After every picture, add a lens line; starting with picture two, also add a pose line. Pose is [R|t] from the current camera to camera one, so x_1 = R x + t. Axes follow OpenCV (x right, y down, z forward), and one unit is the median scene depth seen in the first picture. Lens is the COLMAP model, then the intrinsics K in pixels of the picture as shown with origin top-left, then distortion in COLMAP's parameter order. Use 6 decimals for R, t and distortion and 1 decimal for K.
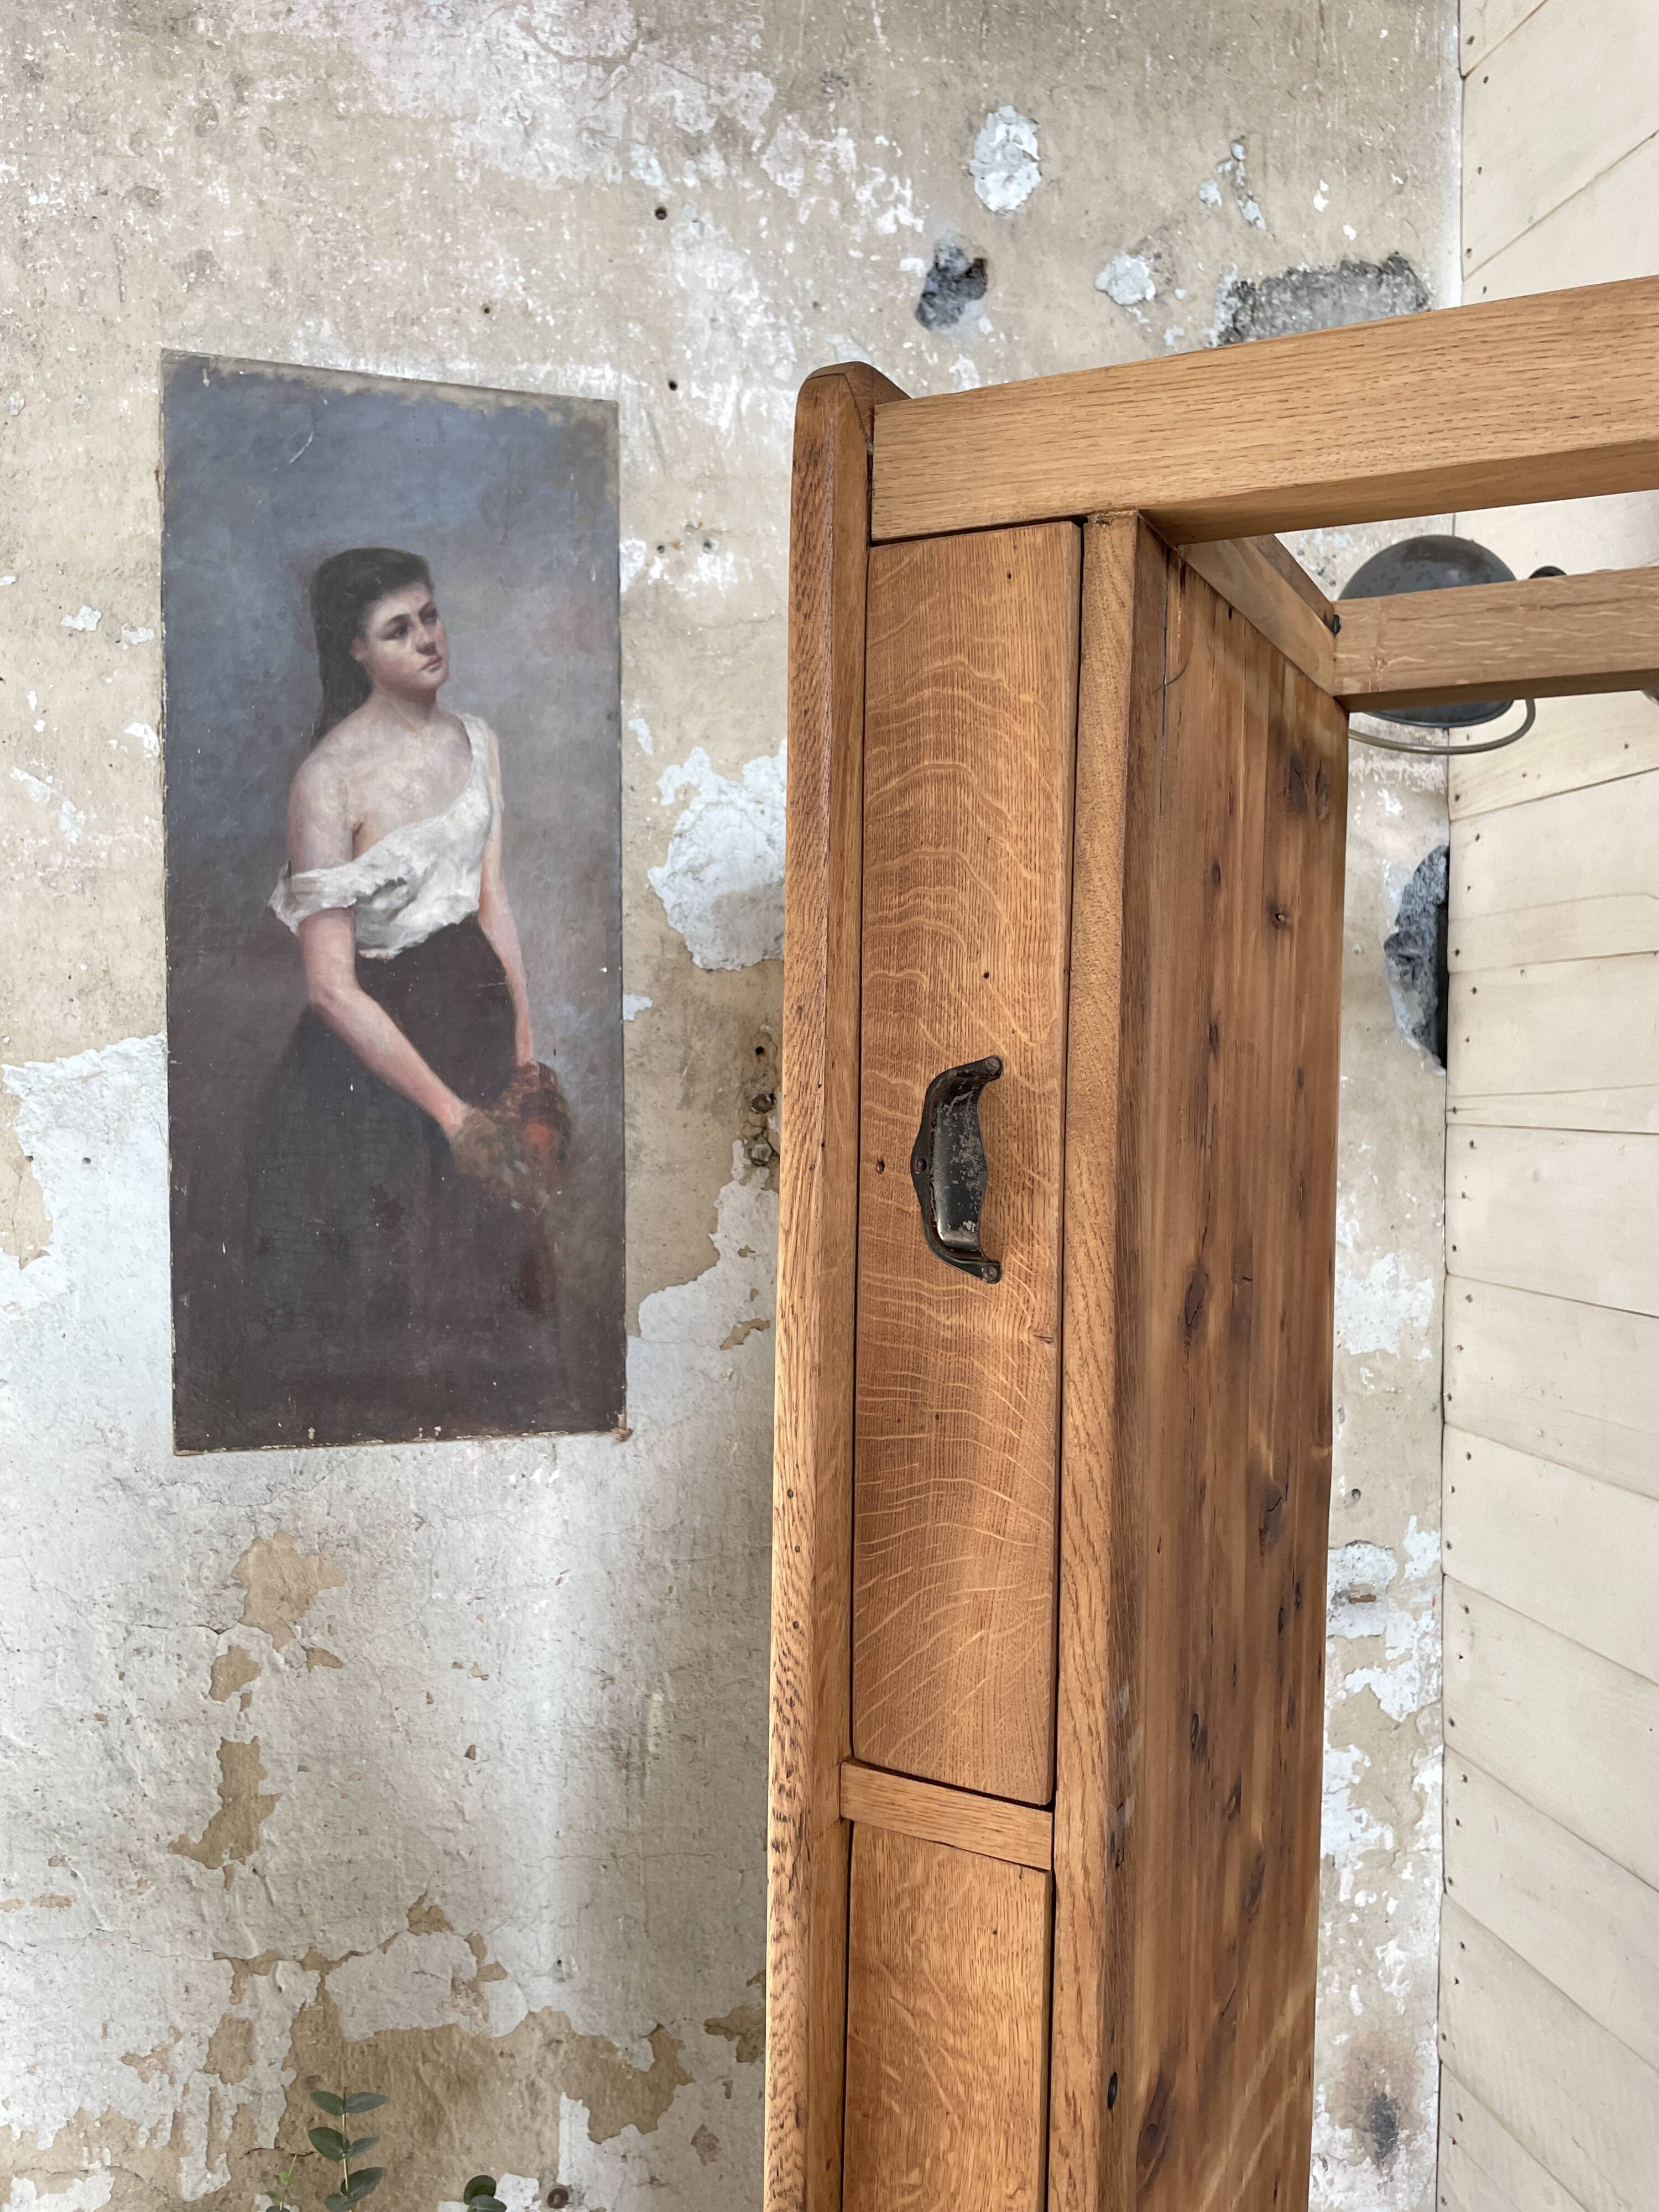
lens RADIAL K [[1678.7, 0, 852.2], [0, 1678.7, 1108.3], [0, 0, 1]] dist [0.090647, -0.115319]
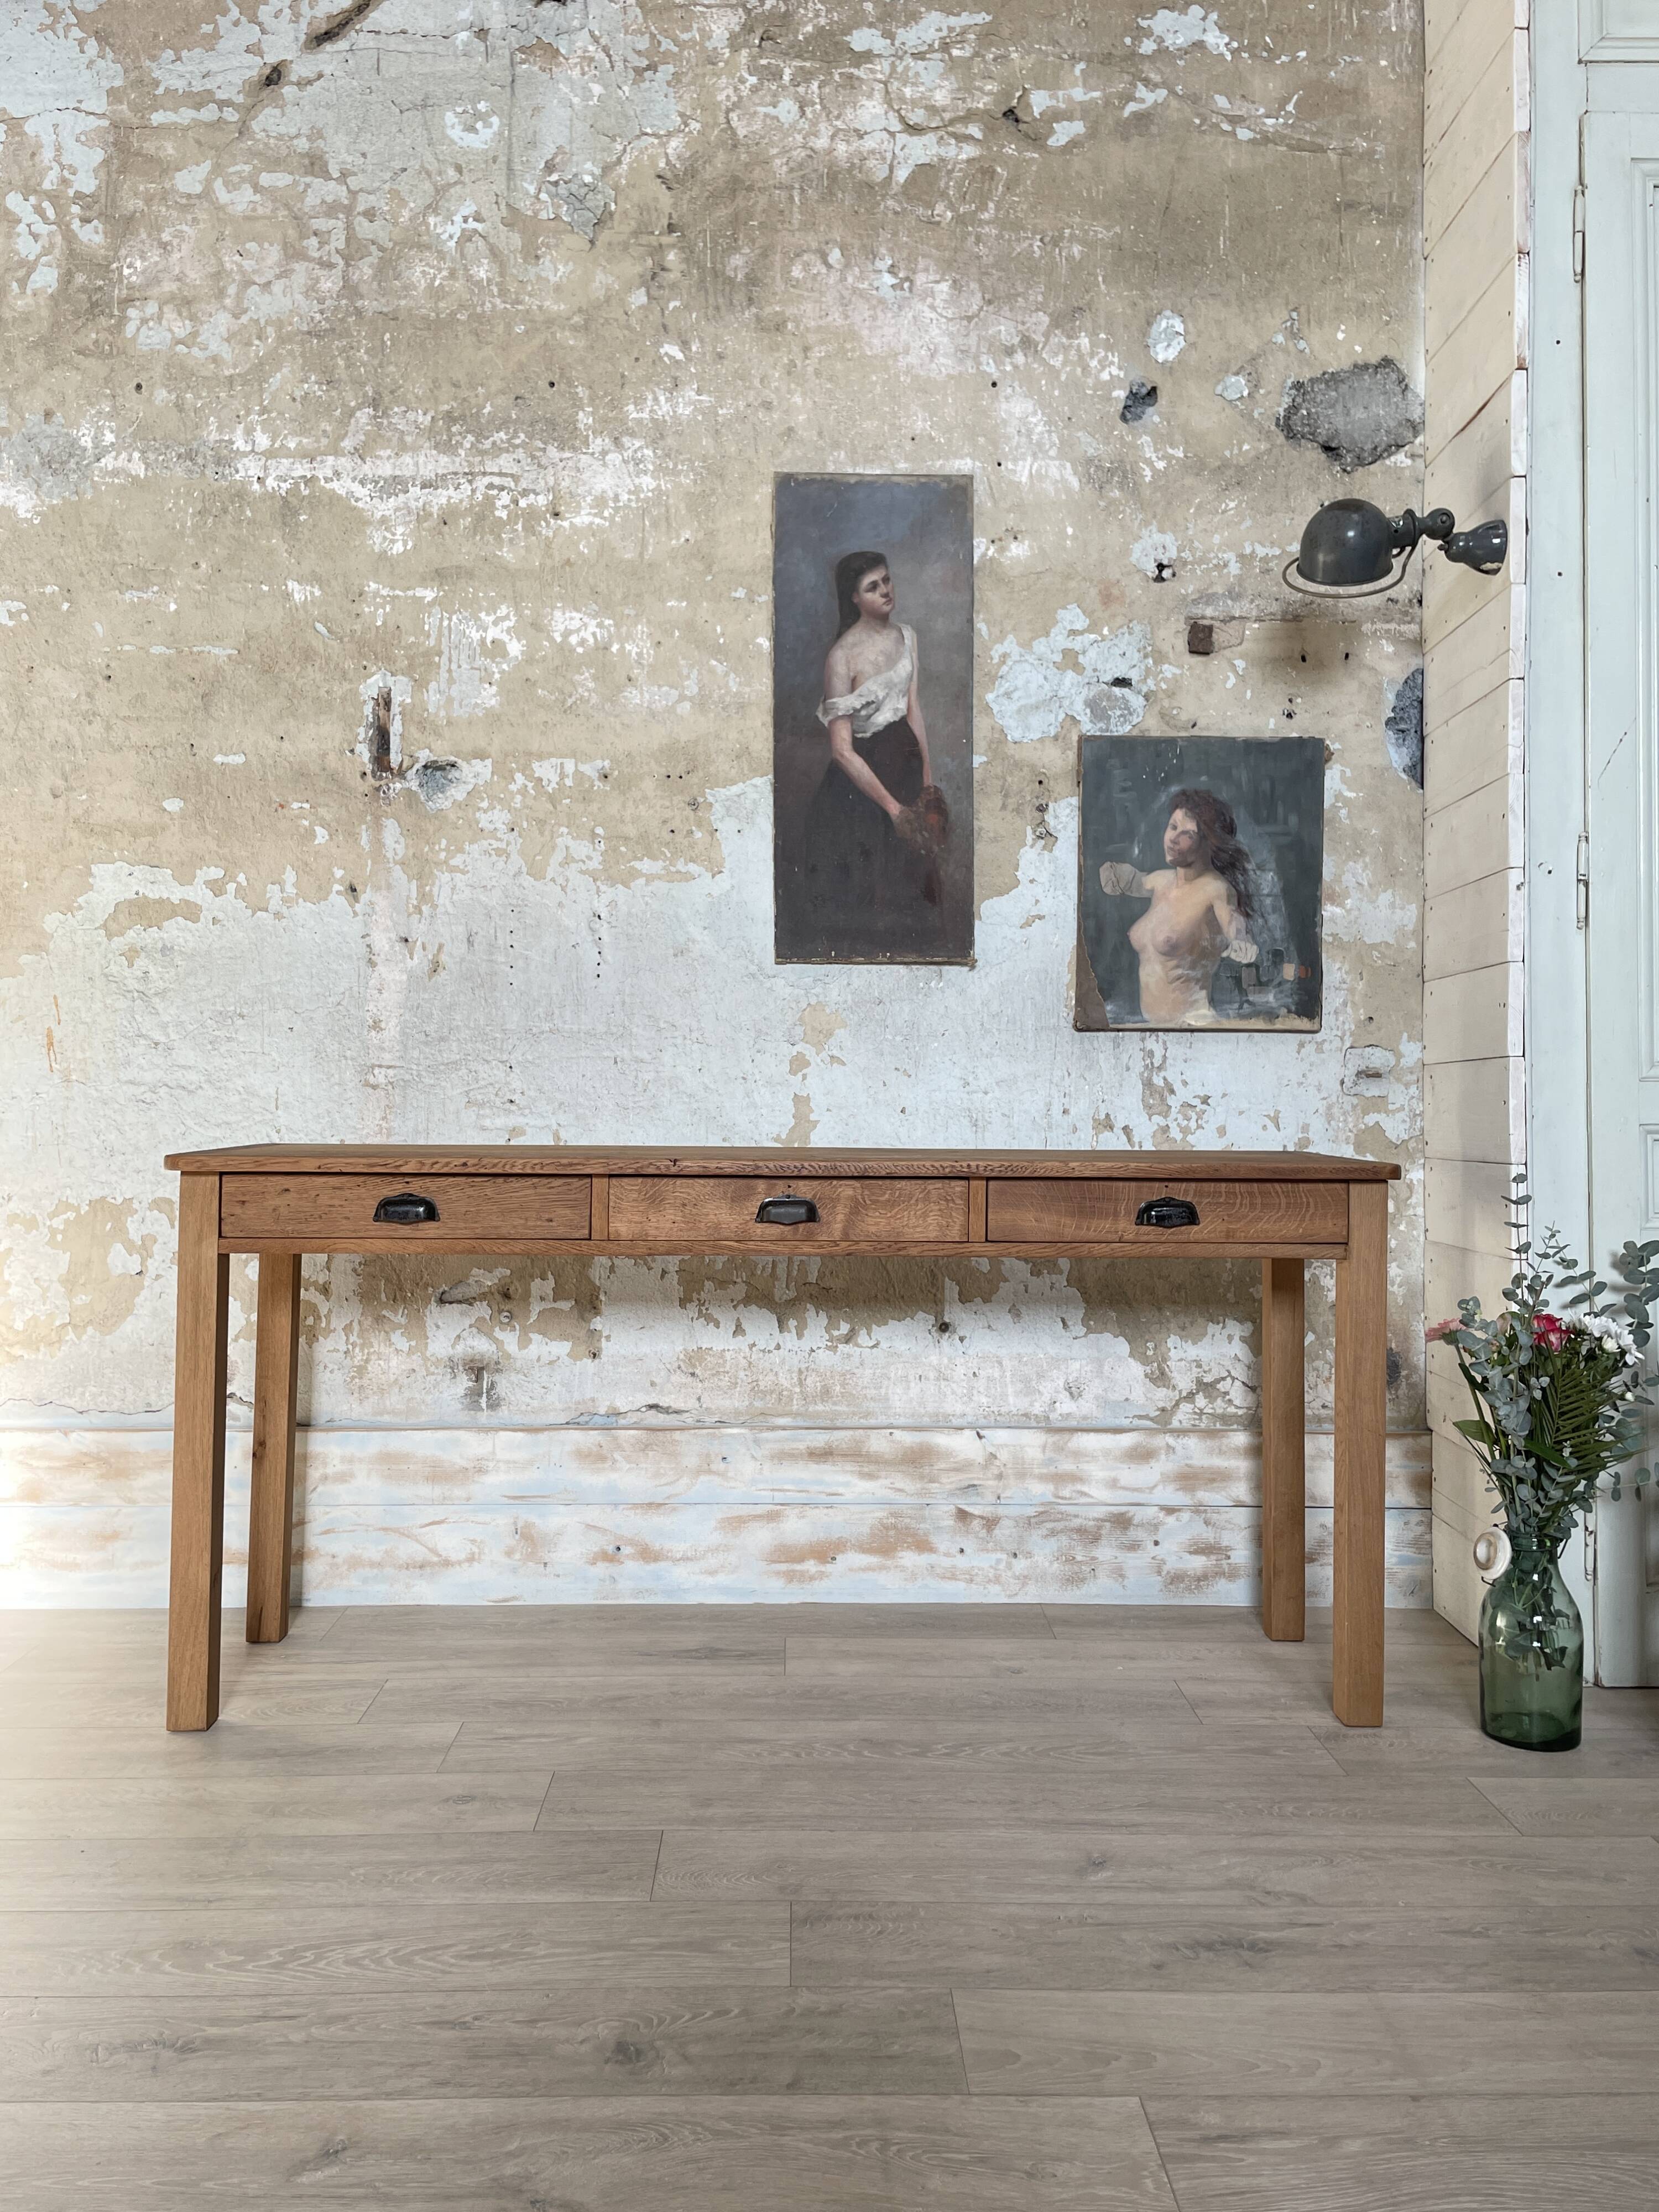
lens RADIAL K [[1678.7, 0, 829.4], [0, 1678.7, 1092.5], [0, 0, 1]] dist [0.090647, -0.115319]
pose [[0.972026, -0.006300, -0.234790, 0.182352], [-0.003105, 0.999208, -0.039663, 0.444915], [0.234854, 0.039283, 0.971237, -1.081140]]
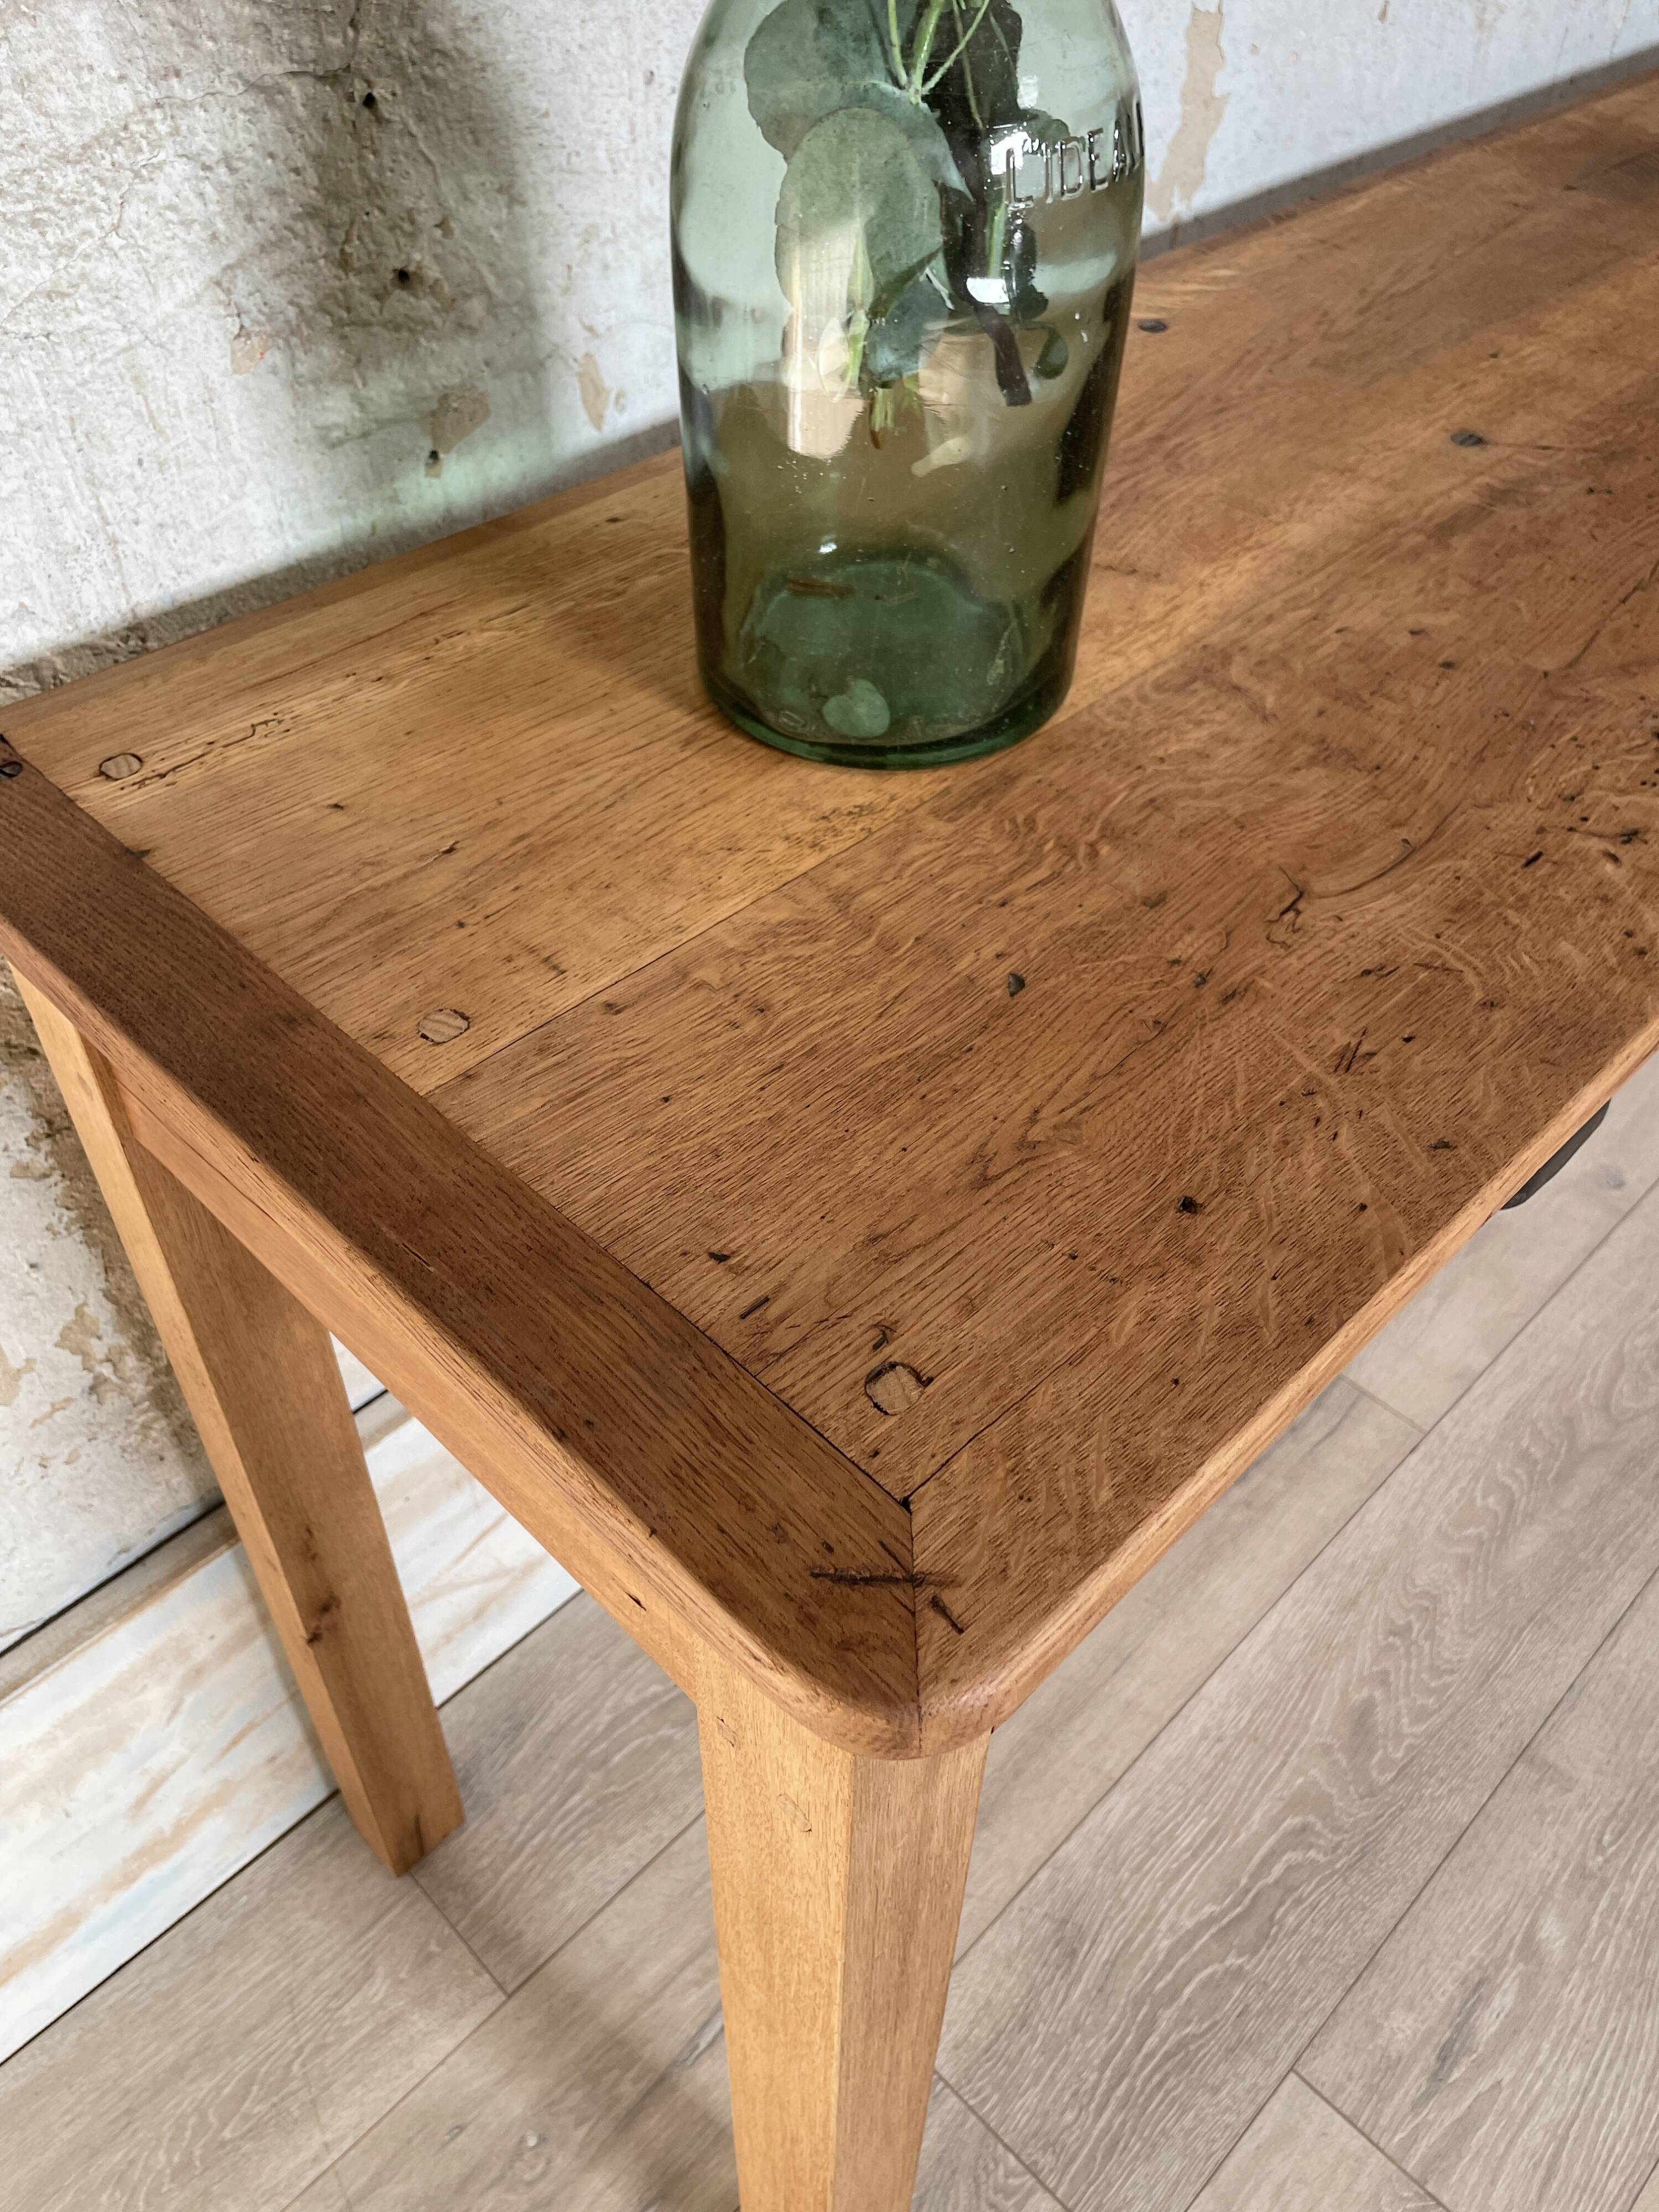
lens RADIAL K [[1678.7, 0, 838.0], [0, 1678.7, 1110.9], [0, 0, 1]] dist [0.090647, -0.115319]
pose [[0.861166, -0.363252, 0.355585, -0.855381], [0.023216, 0.726901, 0.686349, 0.219937], [-0.507793, -0.582806, 0.634416, 0.396321]]
